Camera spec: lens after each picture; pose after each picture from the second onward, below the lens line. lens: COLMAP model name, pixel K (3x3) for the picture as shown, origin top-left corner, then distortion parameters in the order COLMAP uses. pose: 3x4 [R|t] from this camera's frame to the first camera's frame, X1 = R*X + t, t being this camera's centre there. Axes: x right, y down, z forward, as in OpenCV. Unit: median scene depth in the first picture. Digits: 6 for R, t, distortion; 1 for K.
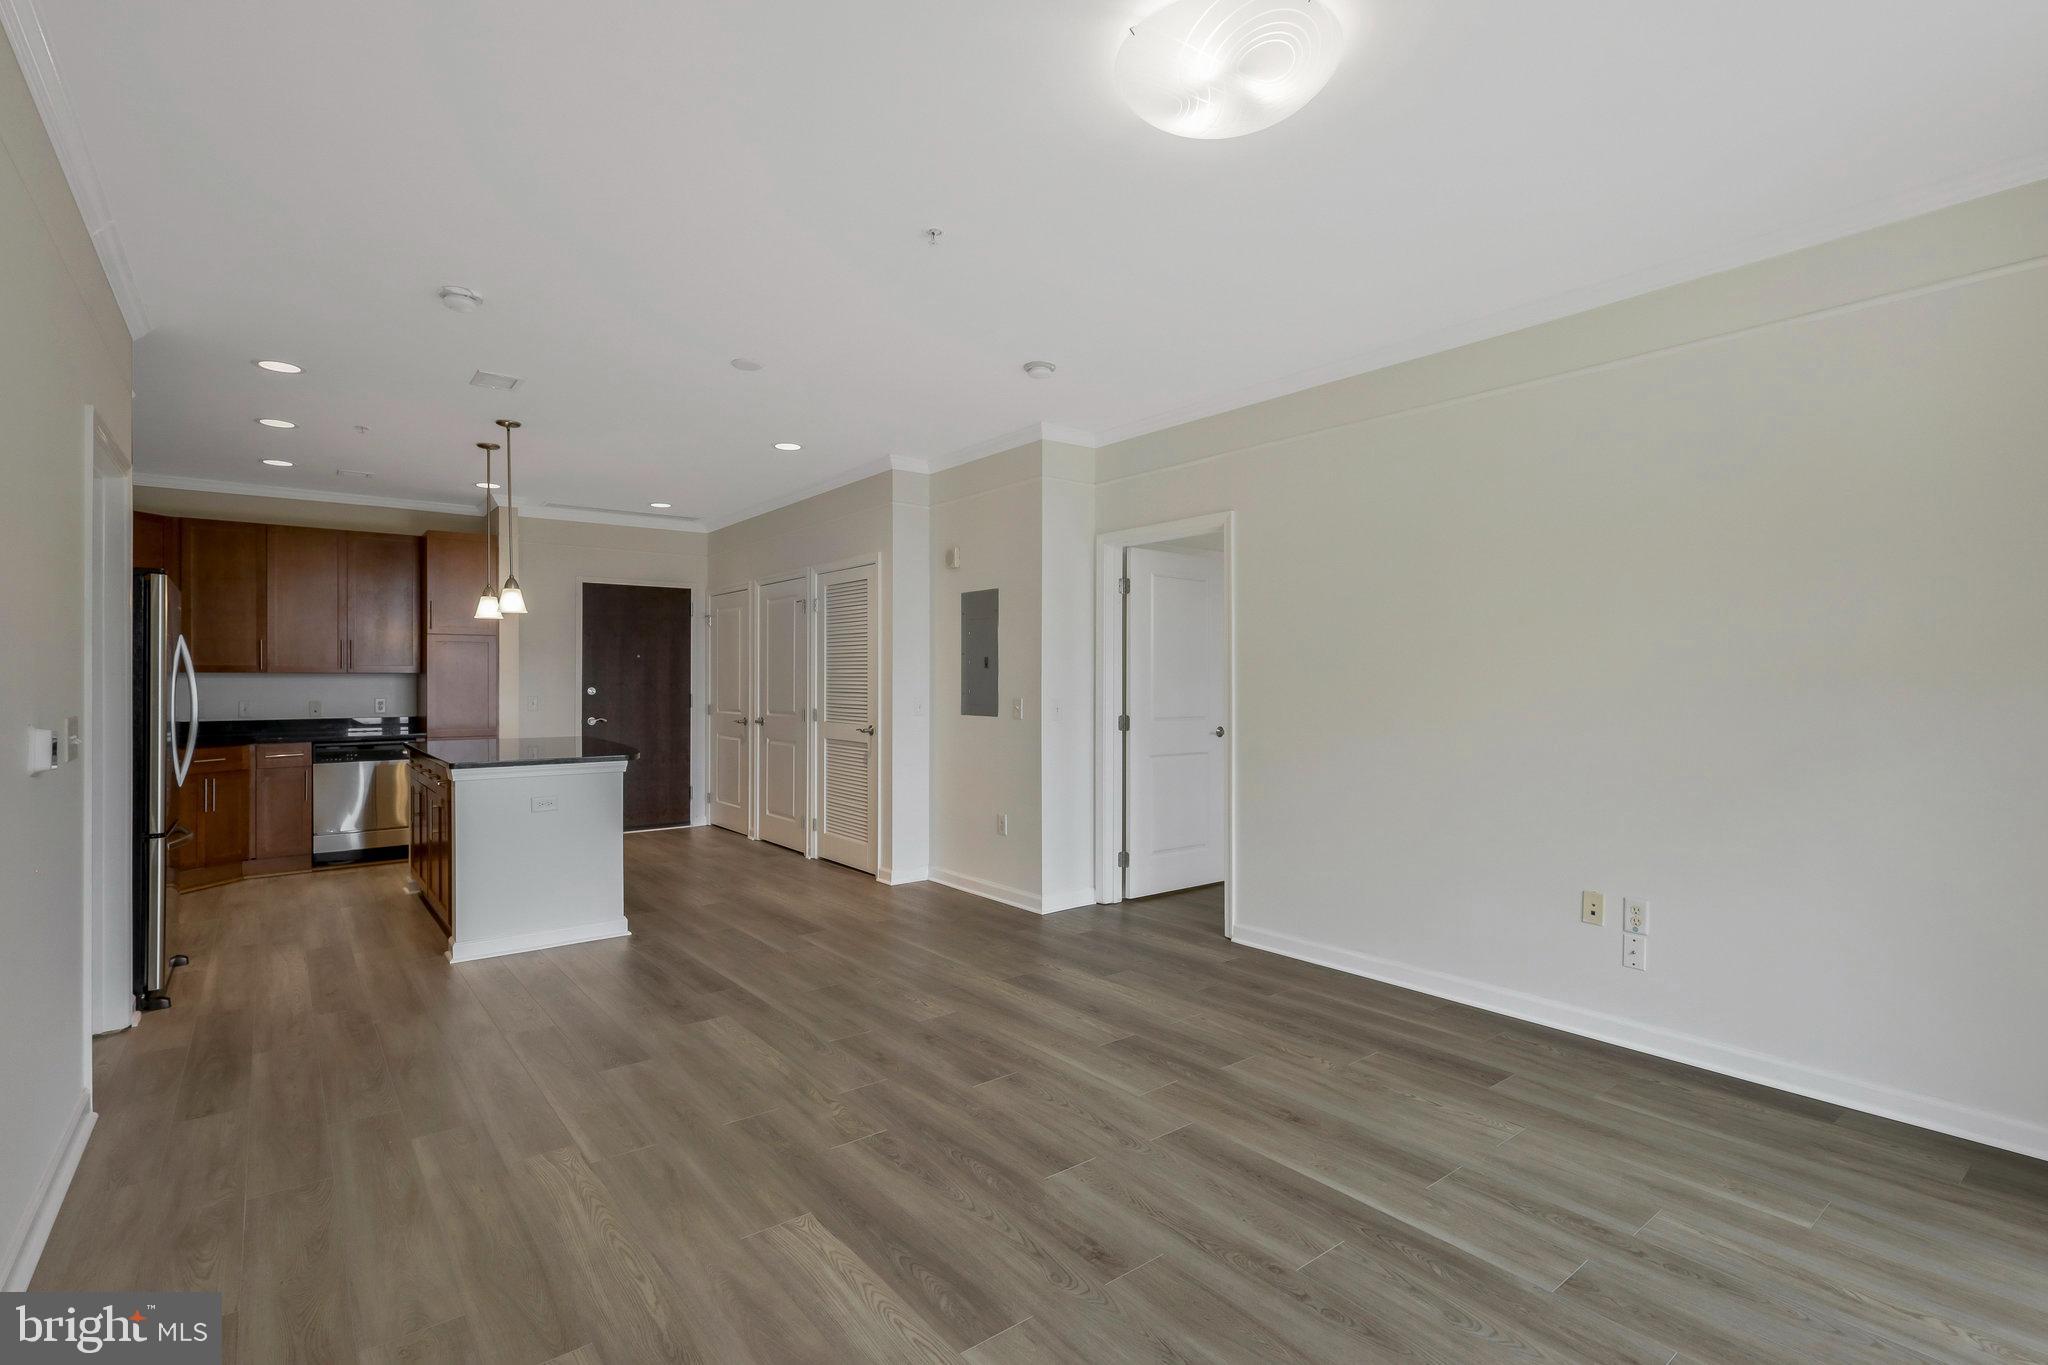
lens RADIAL K [[971.7, 0, 1014.1], [0, 971.7, 677.9], [0, 0, 1]] dist [0.001384, 0.002080]
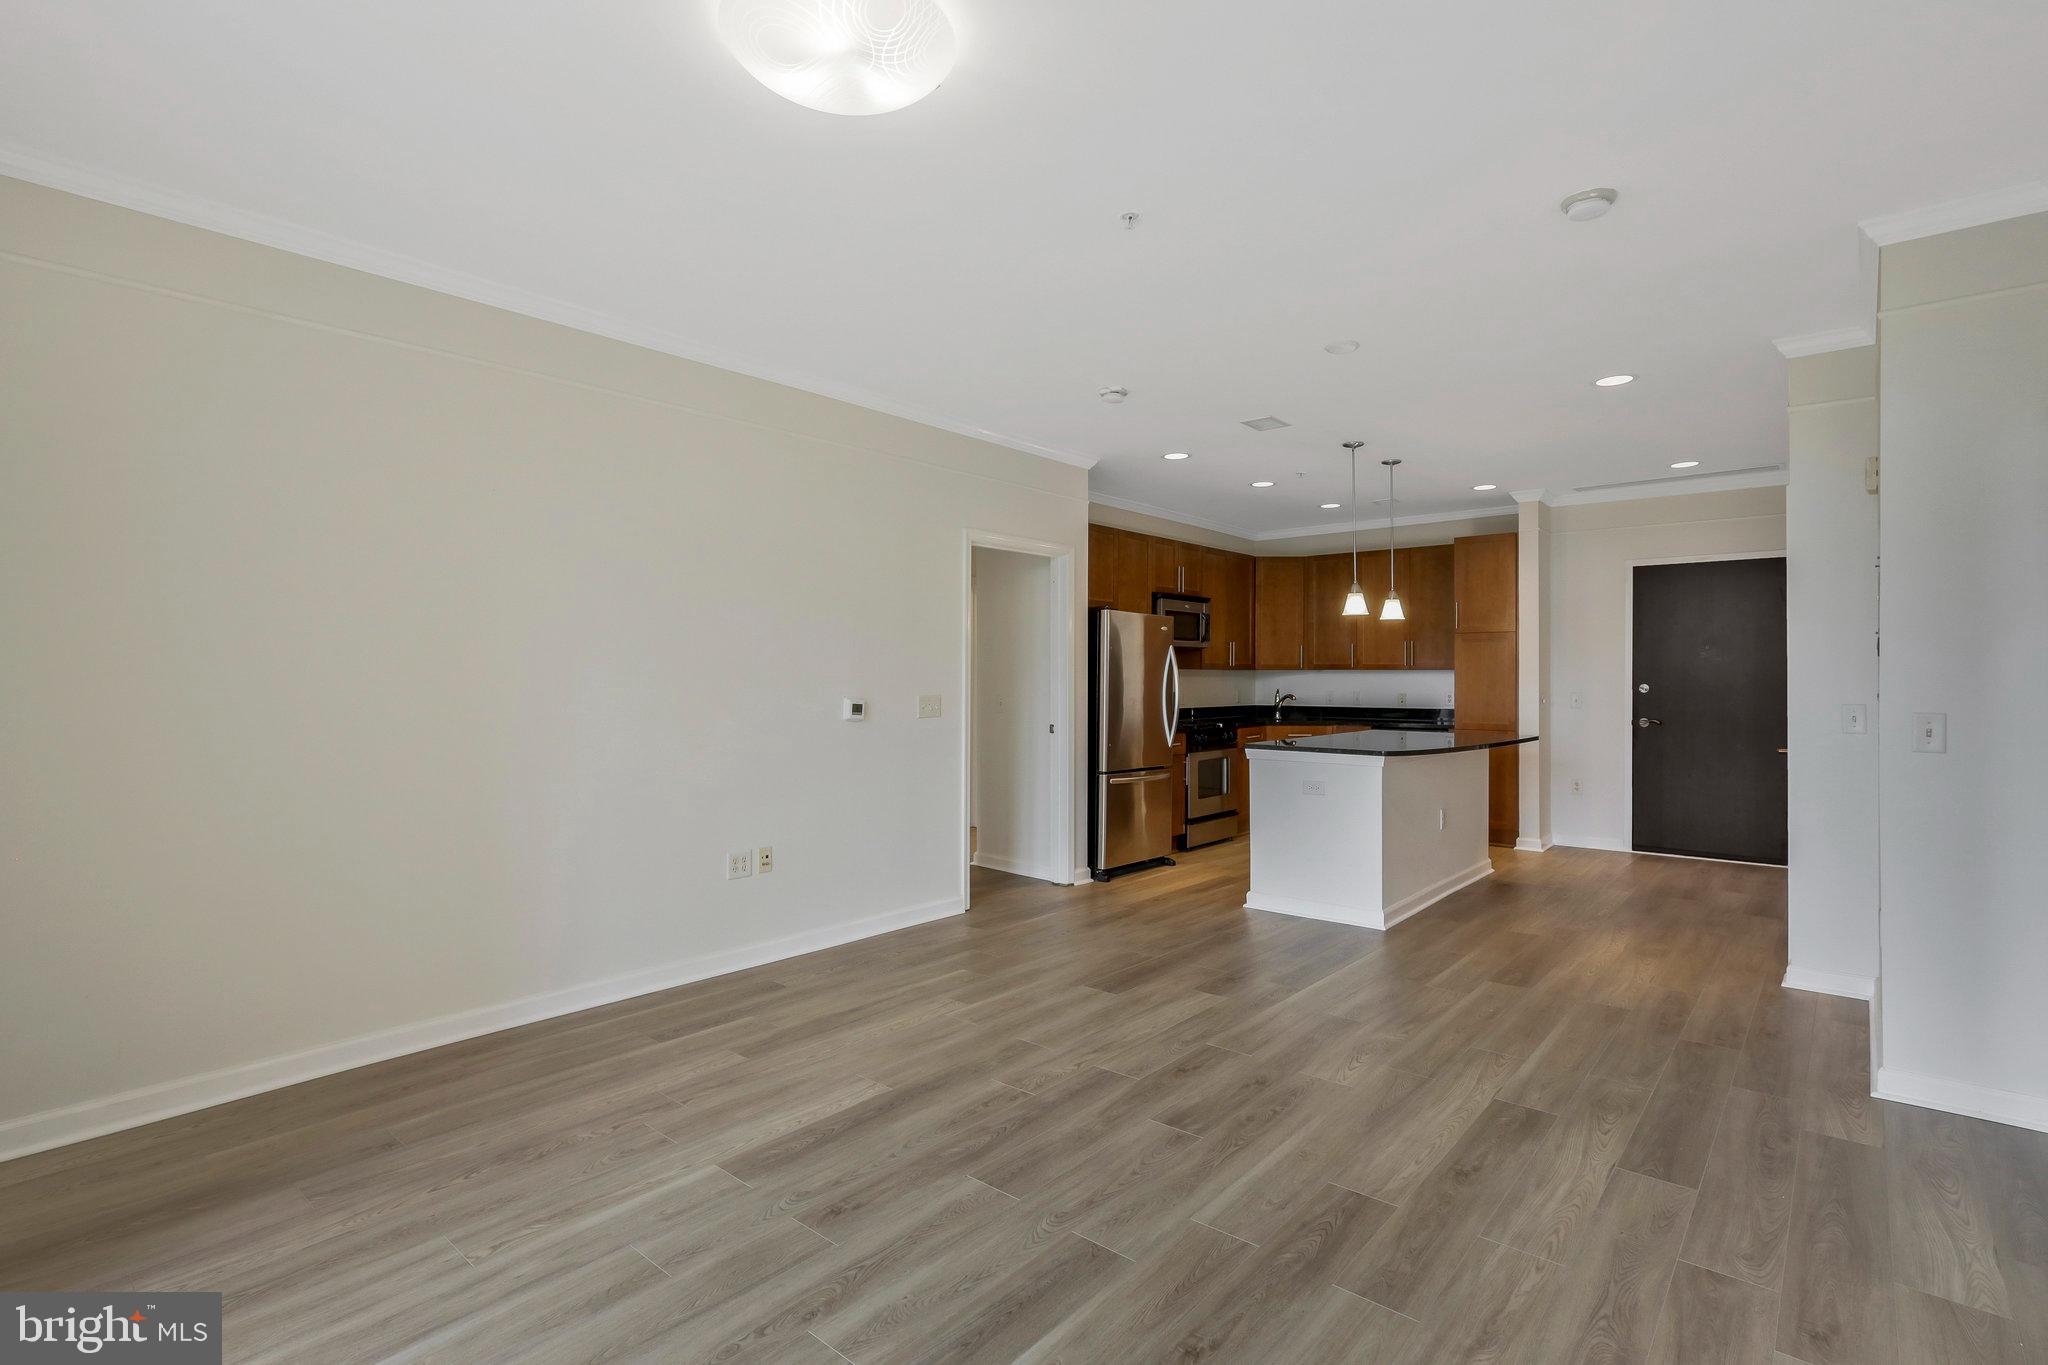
lens RADIAL K [[971.7, 0, 1012.4], [0, 971.7, 669.5], [0, 0, 1]] dist [0.001384, 0.002080]
pose [[0.188413, -0.005383, -0.982075, 0.702701], [0.002507, 0.999984, -0.005000, -0.001149], [0.982087, -0.001520, 0.188424, 0.585759]]
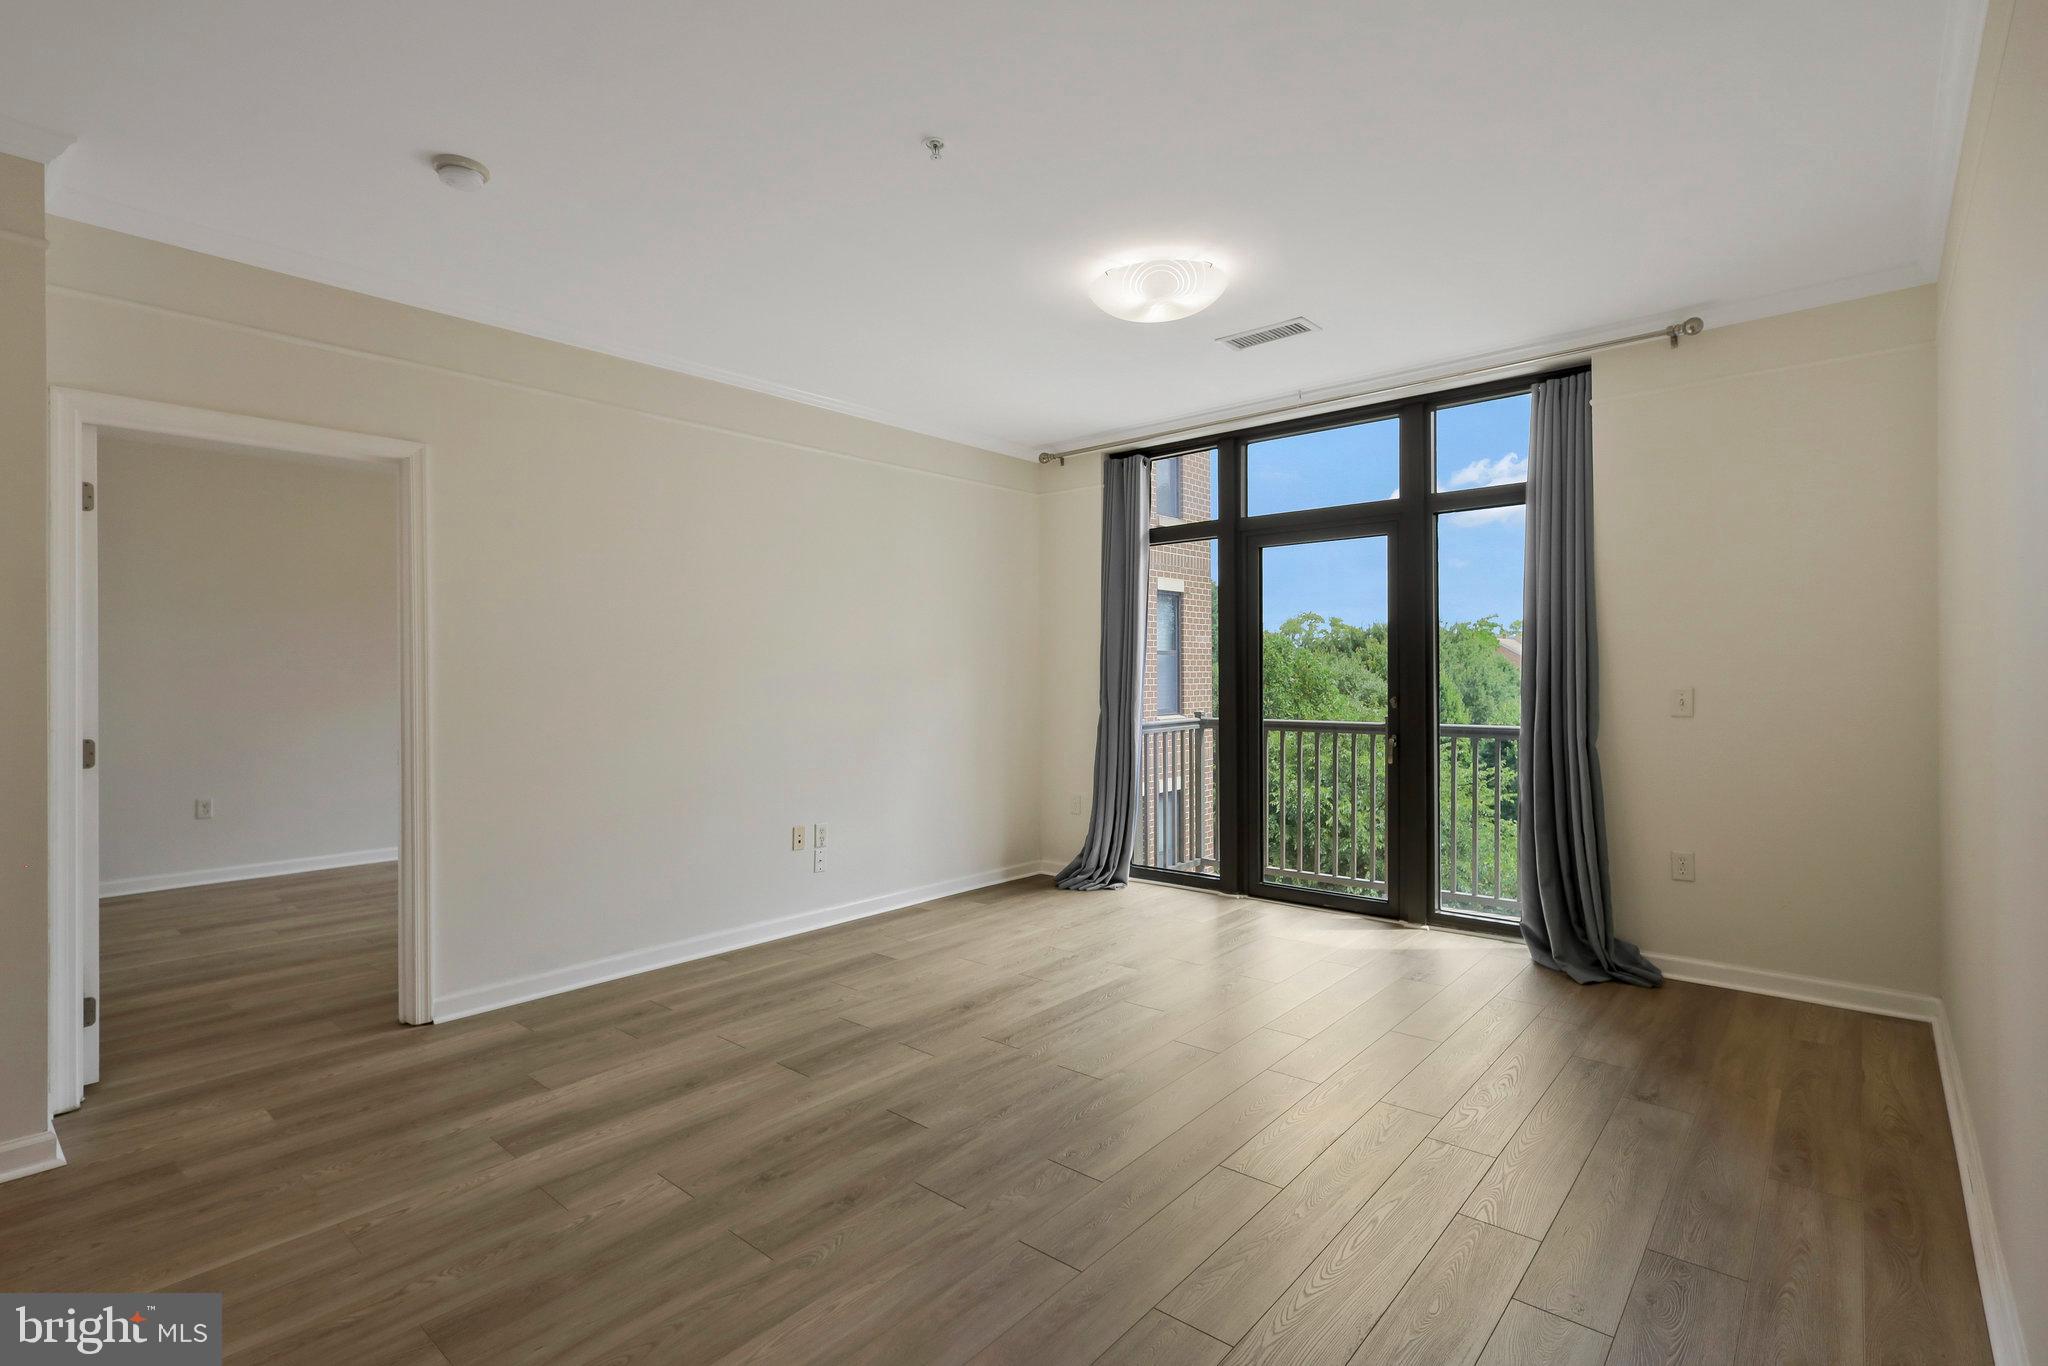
lens RADIAL K [[971.7, 0, 1032.9], [0, 971.7, 683.7], [0, 0, 1]] dist [0.001384, 0.002080]
pose [[-0.207695, -0.007850, 0.978162, -0.774678], [0.003360, 0.999956, 0.008739, 0.006121], [-0.978188, 0.005101, -0.207660, 0.910158]]
